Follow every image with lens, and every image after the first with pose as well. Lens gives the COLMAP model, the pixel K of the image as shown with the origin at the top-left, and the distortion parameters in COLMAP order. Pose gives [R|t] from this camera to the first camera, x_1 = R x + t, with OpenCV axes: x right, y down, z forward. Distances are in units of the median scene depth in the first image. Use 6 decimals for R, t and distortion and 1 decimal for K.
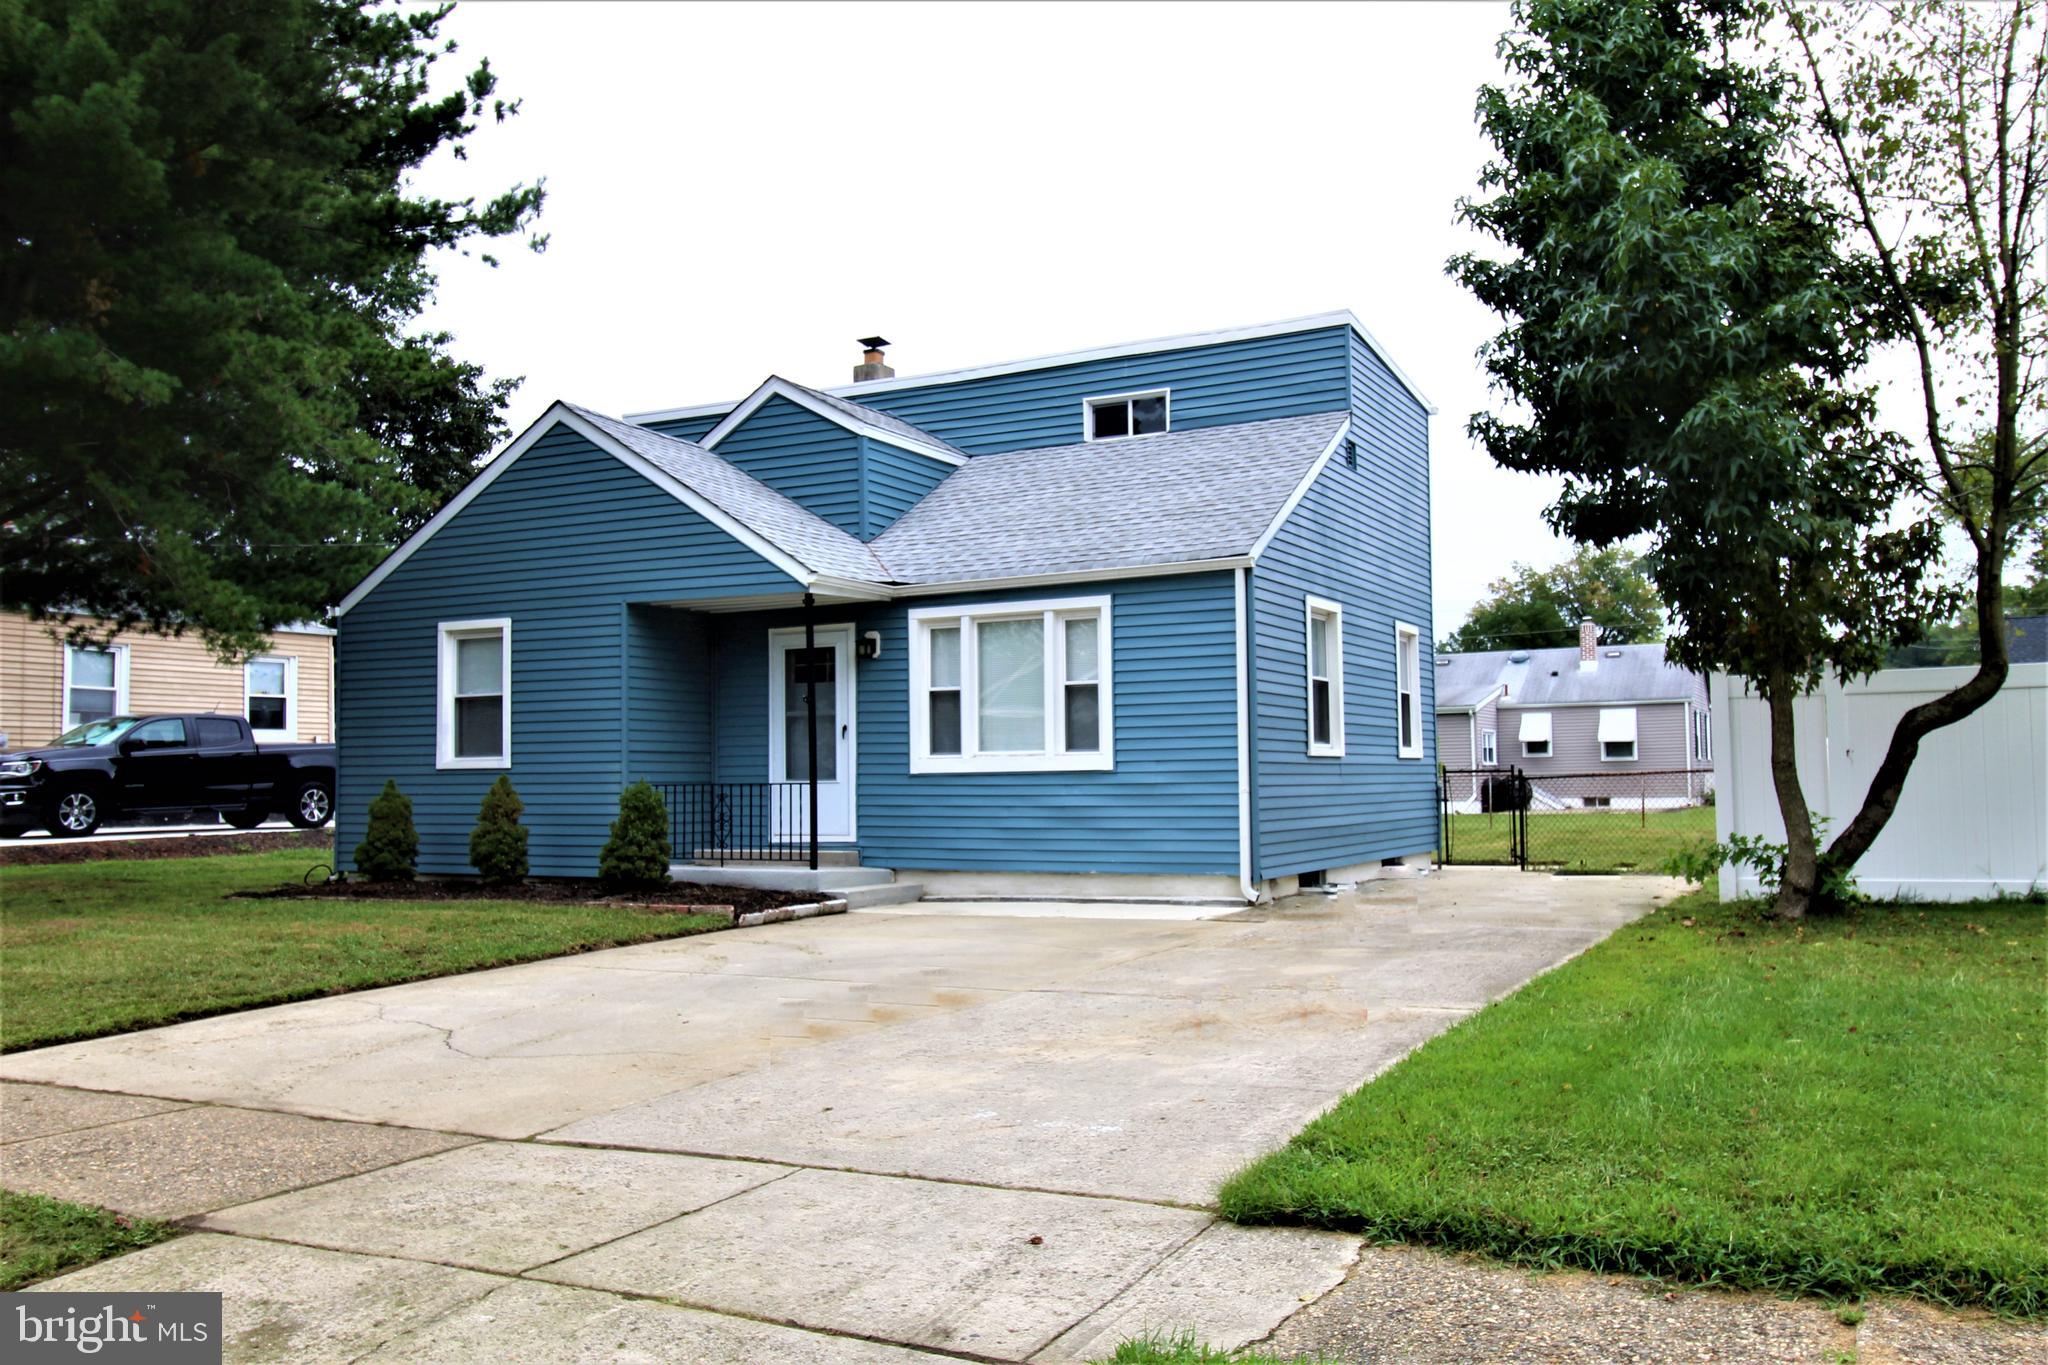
lens RADIAL K [[1633.8, 0, 1019.0], [0, 1633.8, 681.7], [0, 0, 1]] dist [0.013103, 0.002642]
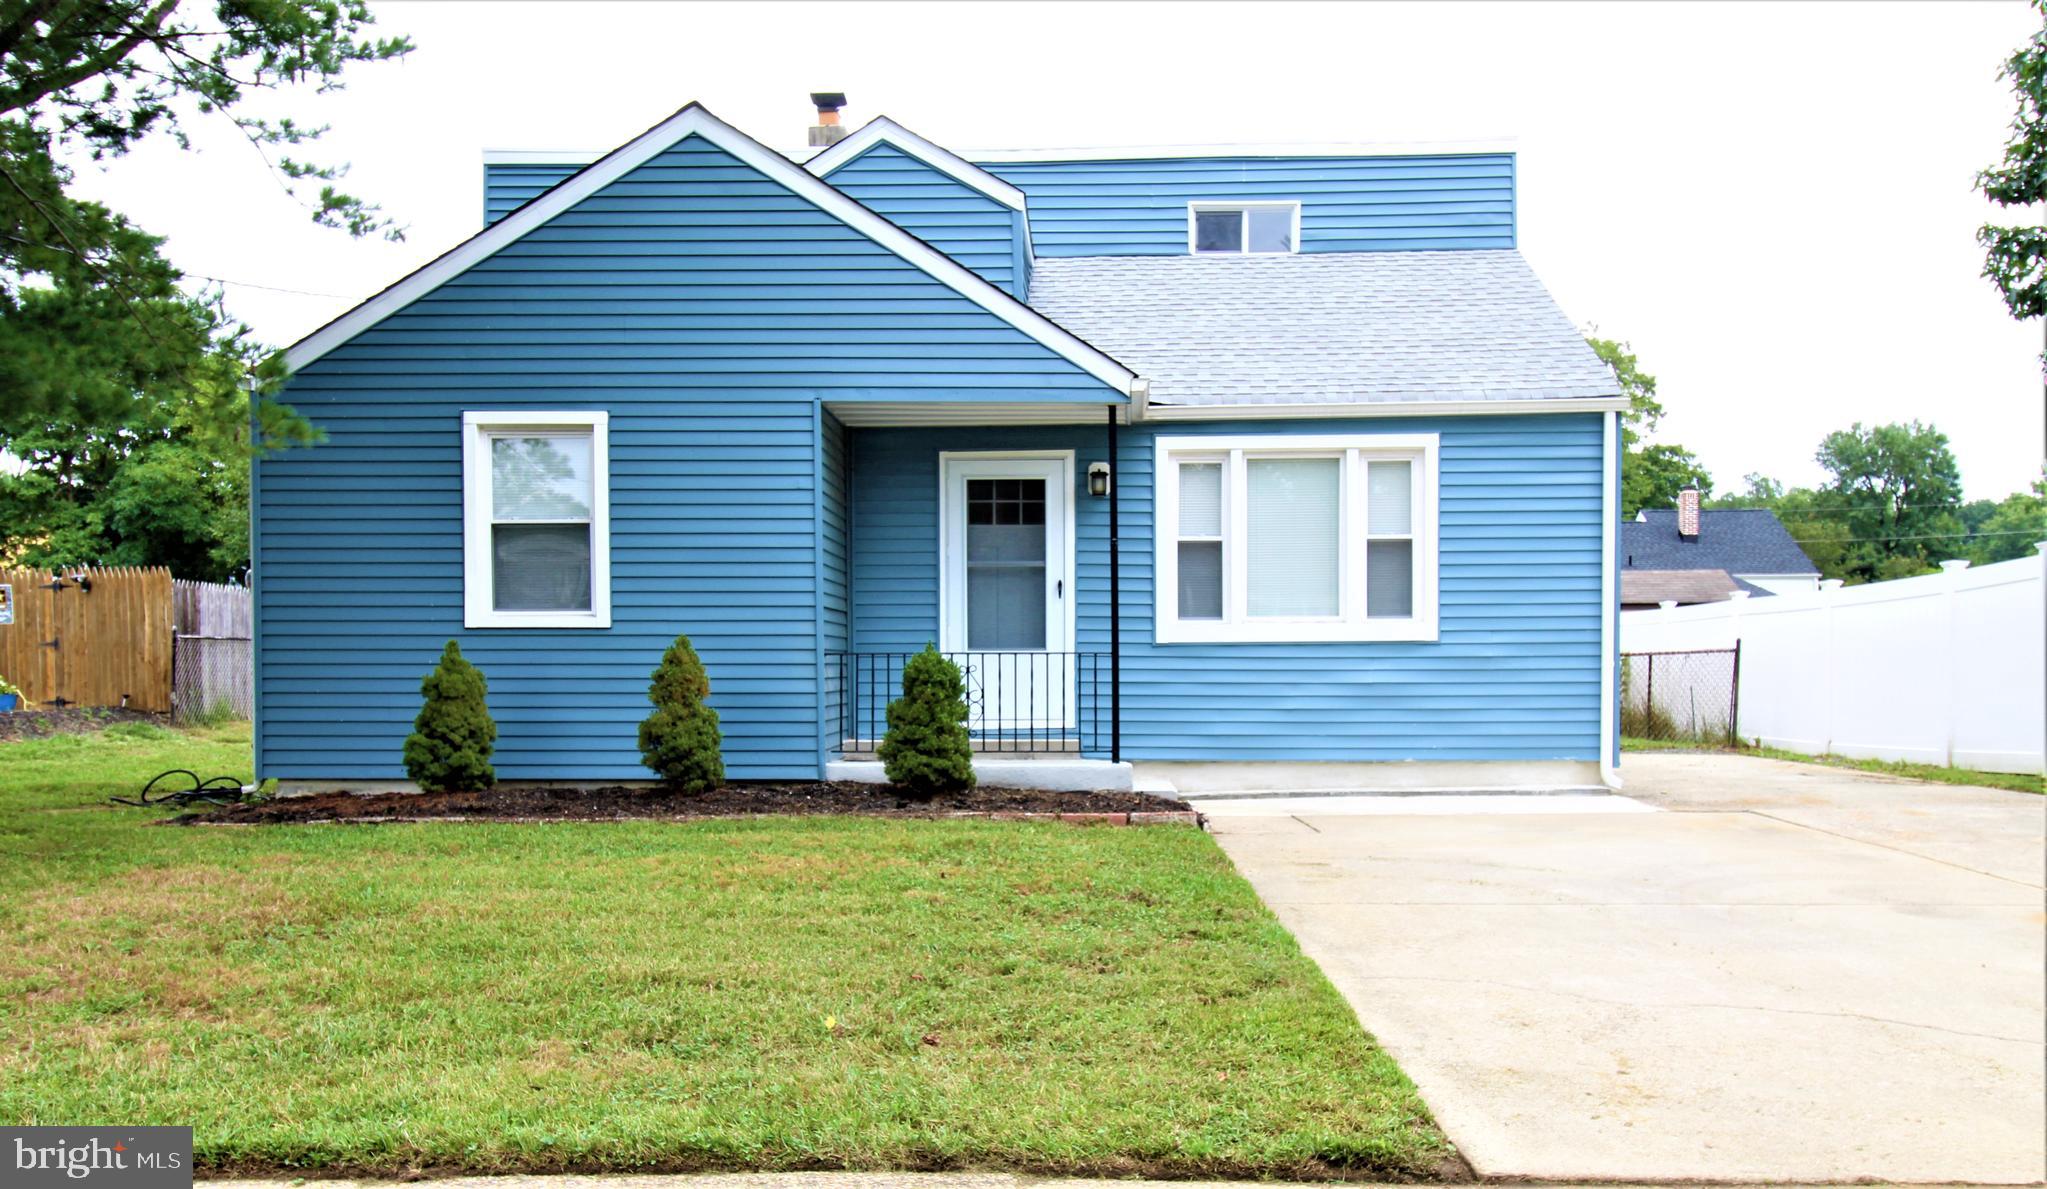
lens RADIAL K [[1666.3, 0, 1029.5], [0, 1666.3, 688.5], [0, 0, 1]] dist [0.018410, -0.000004]
pose [[0.896866, 0.000871, 0.442302, -0.483490], [-0.033001, 0.997343, 0.064953, 0.027486], [-0.441070, -0.072850, 0.894511, 0.291668]]
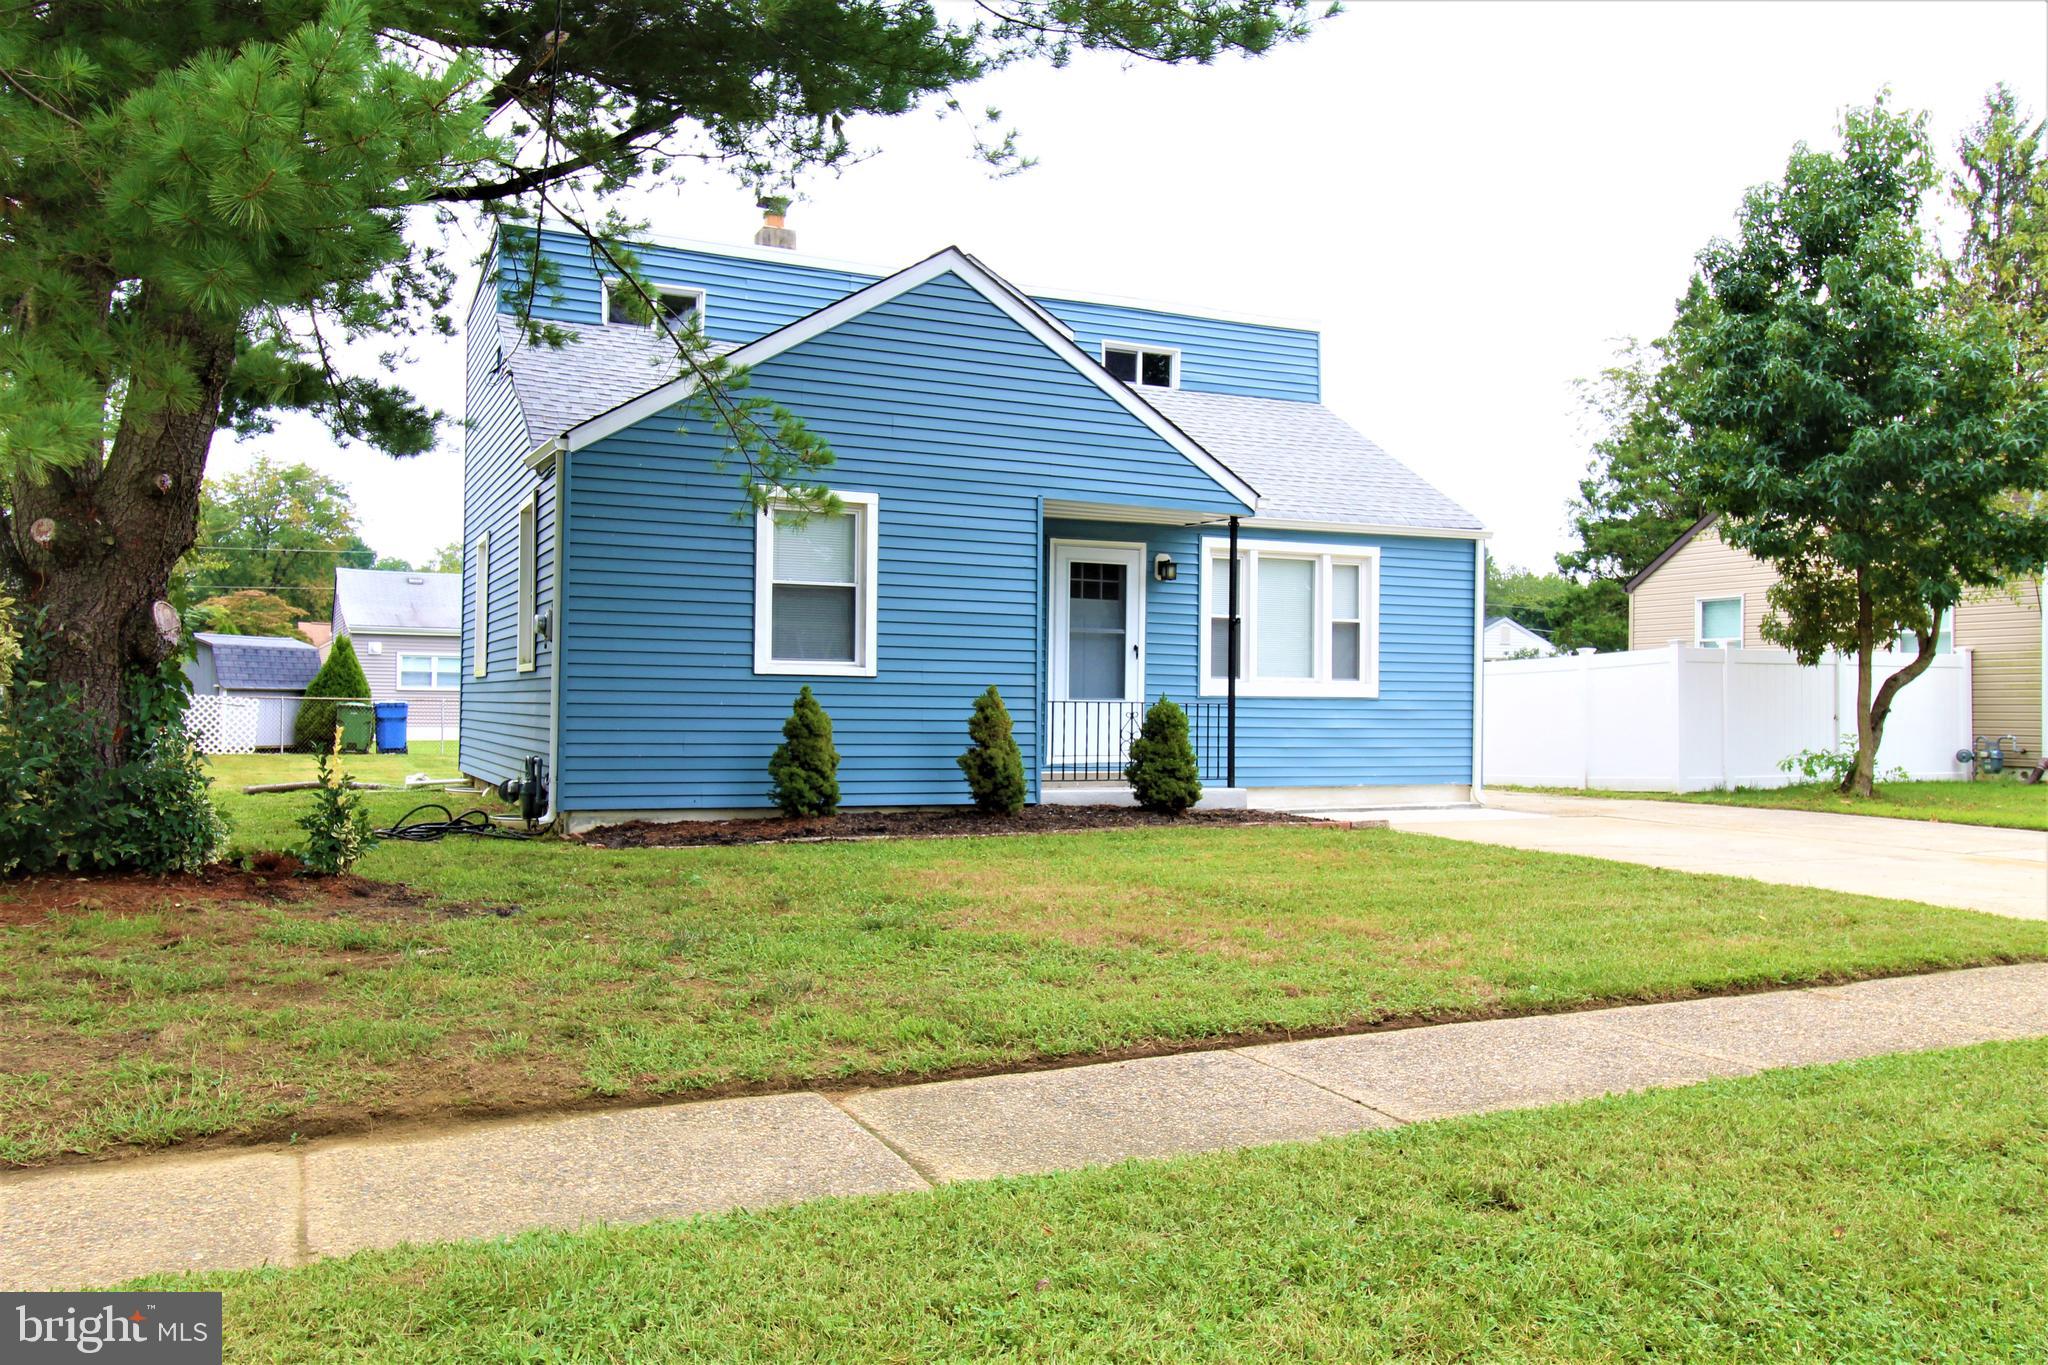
lens RADIAL K [[1633.8, 0, 1025.4], [0, 1633.8, 681.5], [0, 0, 1]] dist [0.013103, 0.002642]
pose [[0.605588, 0.030933, 0.795177, -0.954401], [-0.064390, 0.997872, 0.010220, 0.043638], [-0.793169, -0.057391, 0.606291, 0.458970]]
